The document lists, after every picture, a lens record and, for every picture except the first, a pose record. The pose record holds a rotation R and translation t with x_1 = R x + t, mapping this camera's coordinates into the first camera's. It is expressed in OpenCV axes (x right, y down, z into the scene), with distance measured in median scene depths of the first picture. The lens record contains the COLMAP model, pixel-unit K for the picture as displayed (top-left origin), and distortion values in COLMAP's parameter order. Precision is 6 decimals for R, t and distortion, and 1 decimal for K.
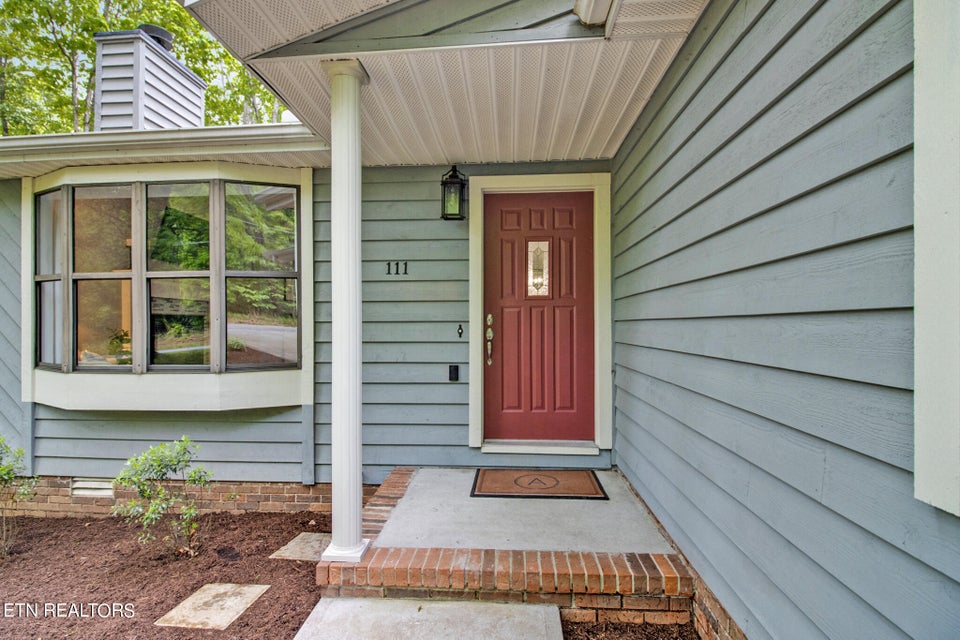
lens RADIAL K [[449.2, 0, 480.0], [0, 449.2, 320.0], [0, 0, 1]] dist [-0.000227, 0.000016]
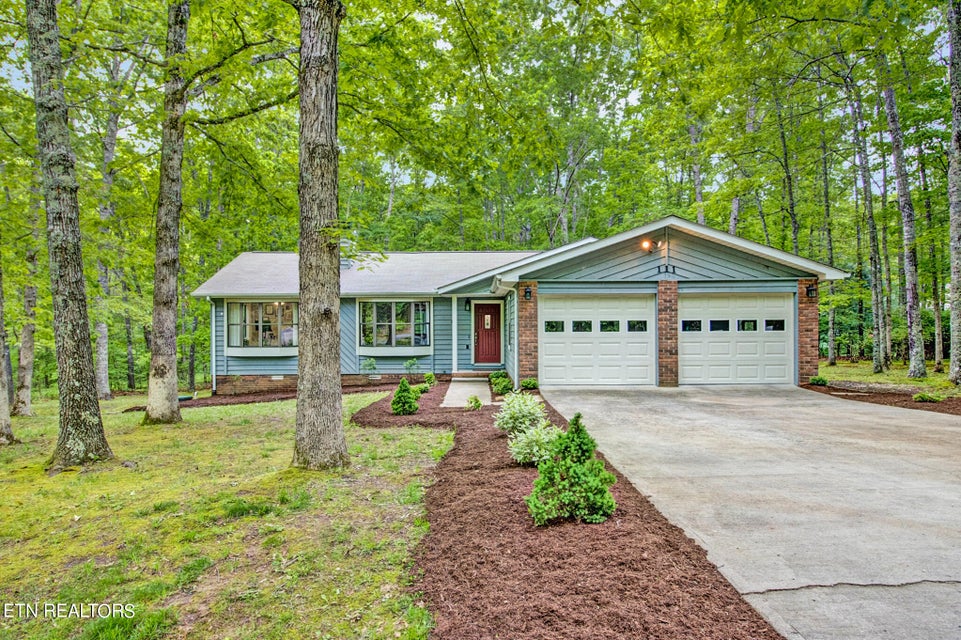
lens RADIAL K [[620.8, 0, 480.5], [0, 620.8, 320.0], [0, 0, 1]] dist [0.002423, 0.000205]
pose [[0.999765, -0.003747, 0.021352, -0.059146], [0.003752, 0.999993, -0.000214, -0.129393], [-0.021351, 0.000294, 0.999772, -4.744498]]
